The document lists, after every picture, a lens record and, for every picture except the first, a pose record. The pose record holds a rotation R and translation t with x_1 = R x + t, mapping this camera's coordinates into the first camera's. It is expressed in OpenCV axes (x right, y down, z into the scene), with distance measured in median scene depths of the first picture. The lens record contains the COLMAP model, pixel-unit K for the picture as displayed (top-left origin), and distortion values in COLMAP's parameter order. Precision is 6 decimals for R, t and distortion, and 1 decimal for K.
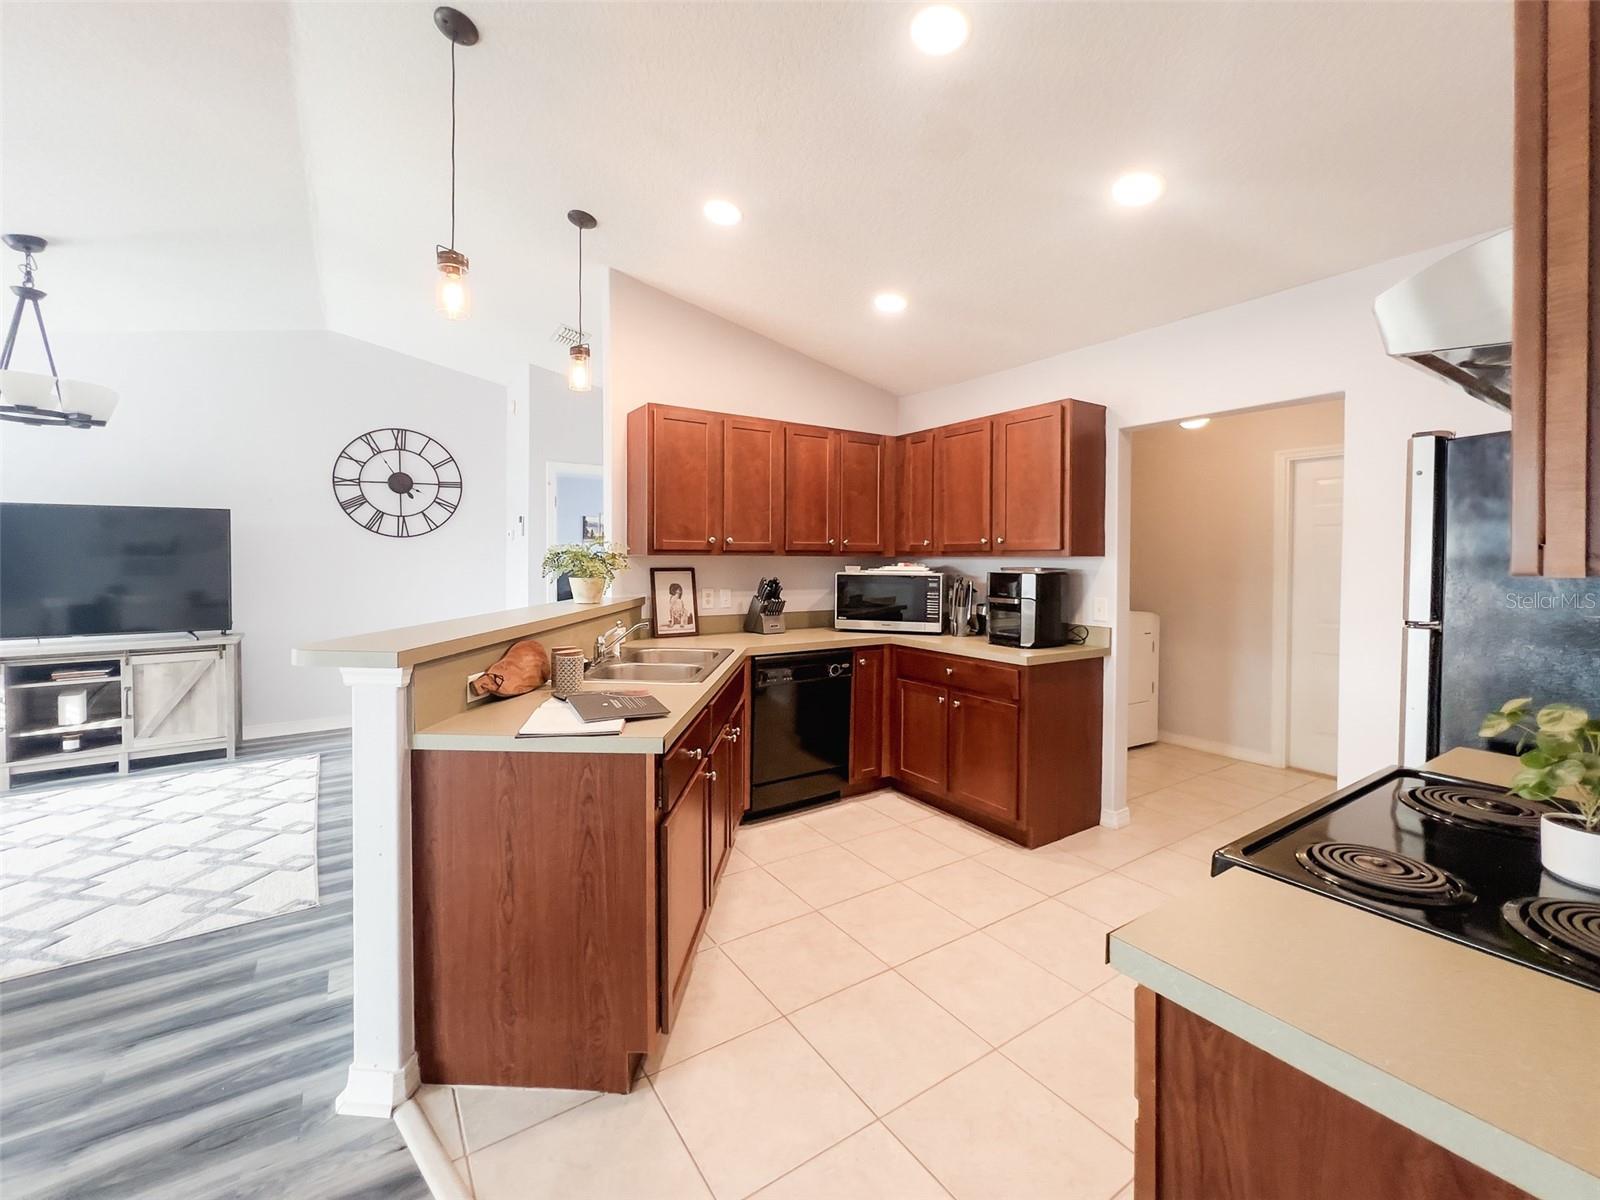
lens RADIAL K [[688.1, 0, 810.3], [0, 688.1, 565.7], [0, 0, 1]] dist [-0.004894, 0.001569]
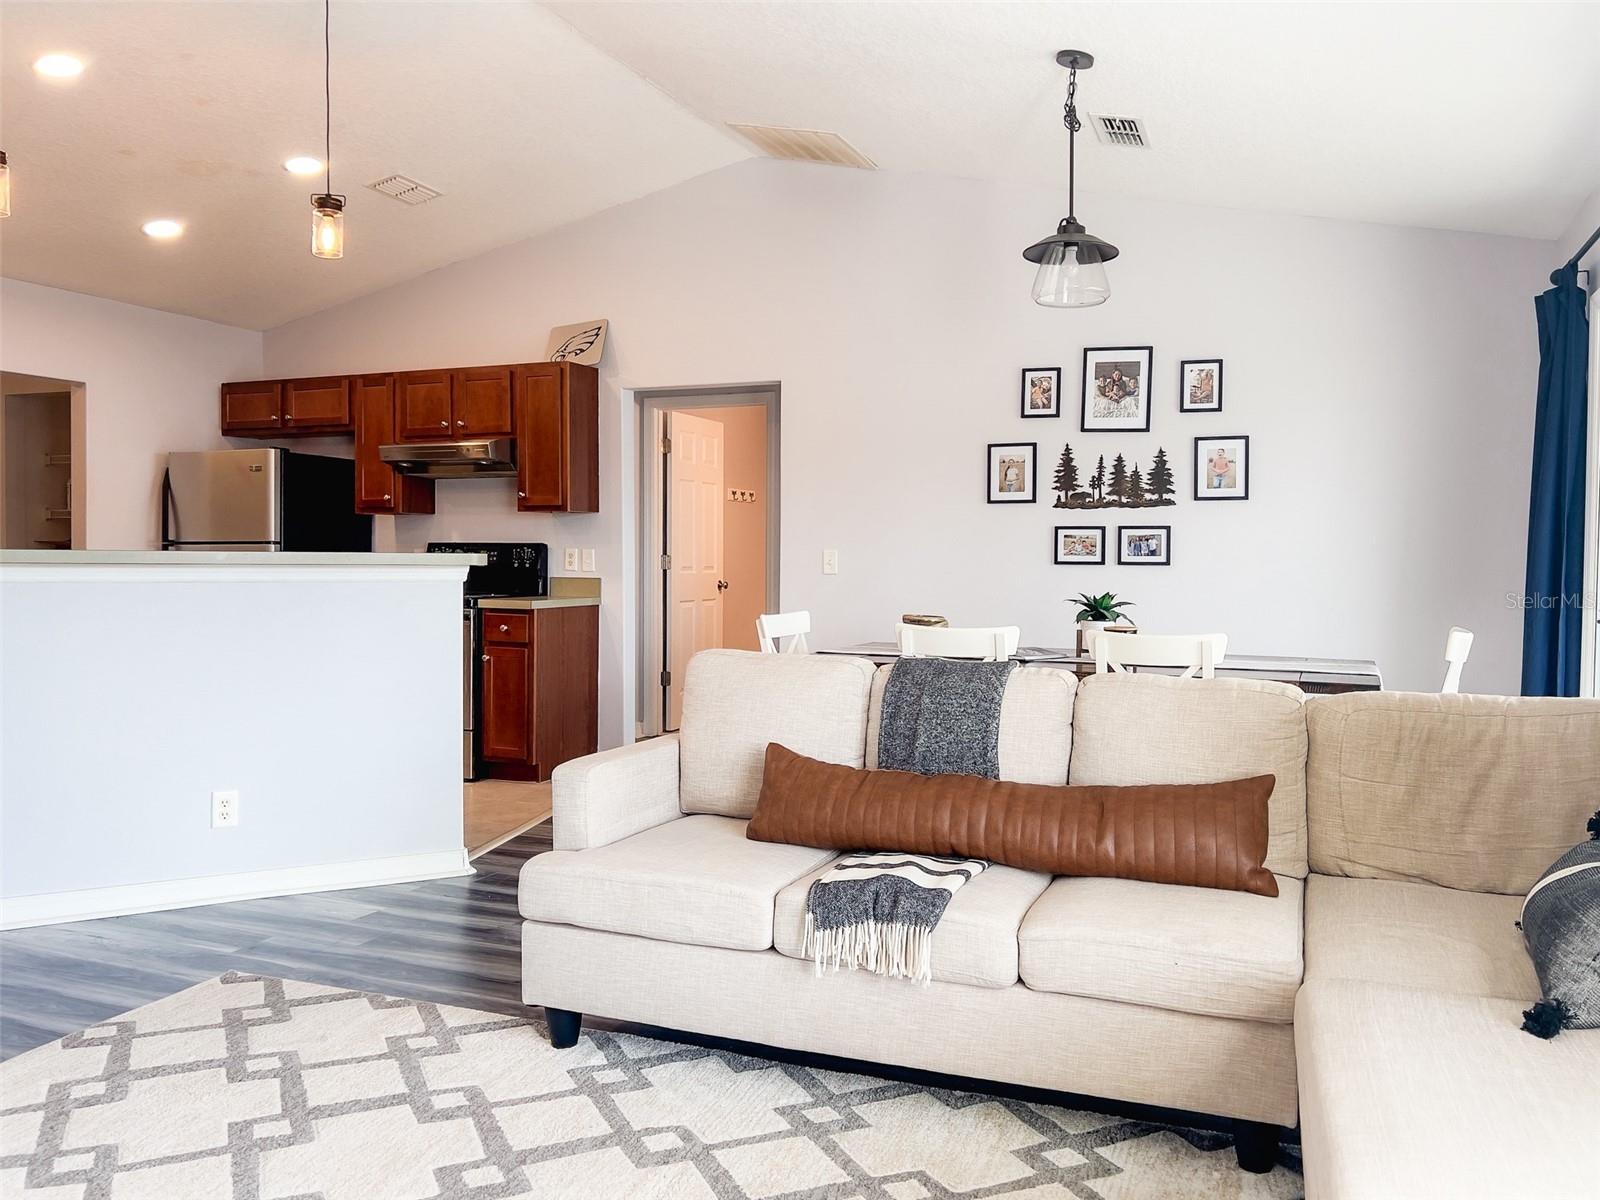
lens RADIAL K [[1239.5, 0, 799.3], [0, 1239.5, 603.4], [0, 0, 1]] dist [0.010625, -0.004167]
pose [[-0.557871, -0.032604, 0.829287, -1.852886], [-0.000356, 0.999237, 0.039046, 0.028587], [-0.829927, 0.021487, -0.557458, 1.047525]]
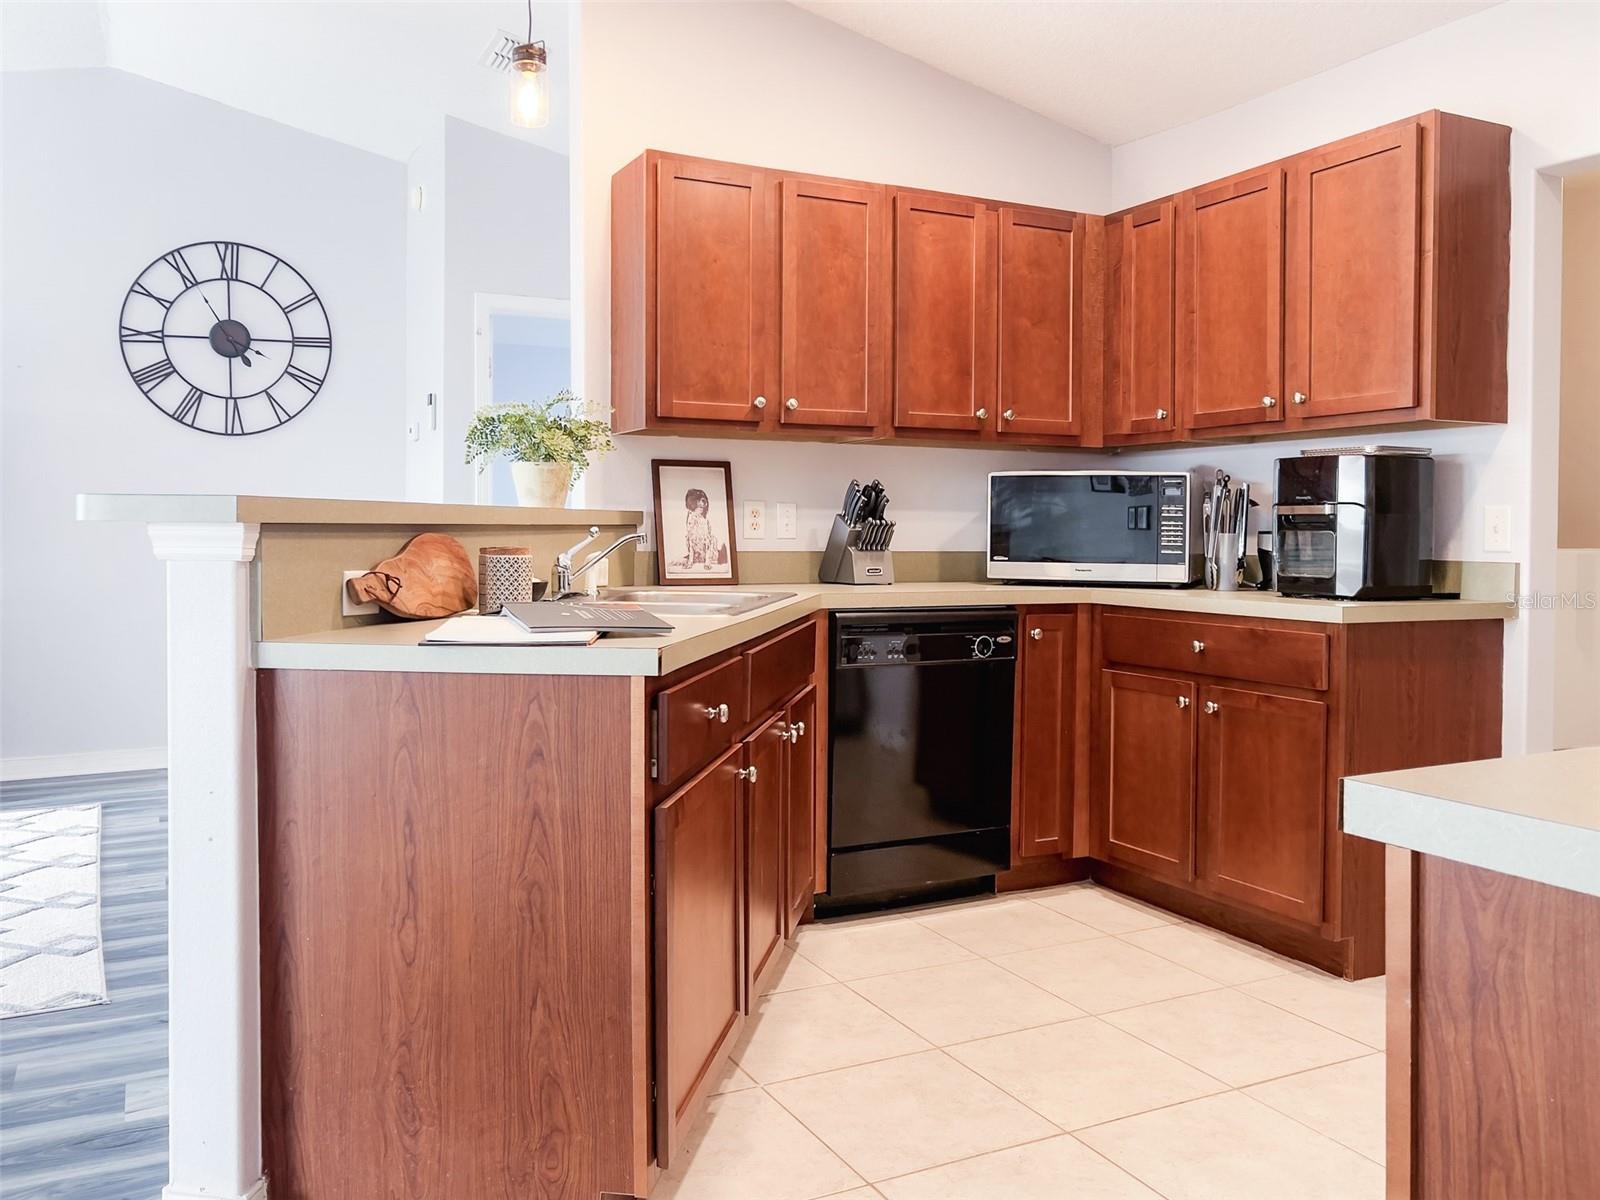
lens RADIAL K [[1316.4, 0, 801.8], [0, 1316.4, 570.7], [0, 0, 1]] dist [-0.012986, 0.022927]
pose [[0.992224, 0.008130, -0.124196, 0.023060], [-0.005616, 0.999772, 0.020583, 0.076023], [0.124335, -0.019726, 0.992044, -0.050517]]
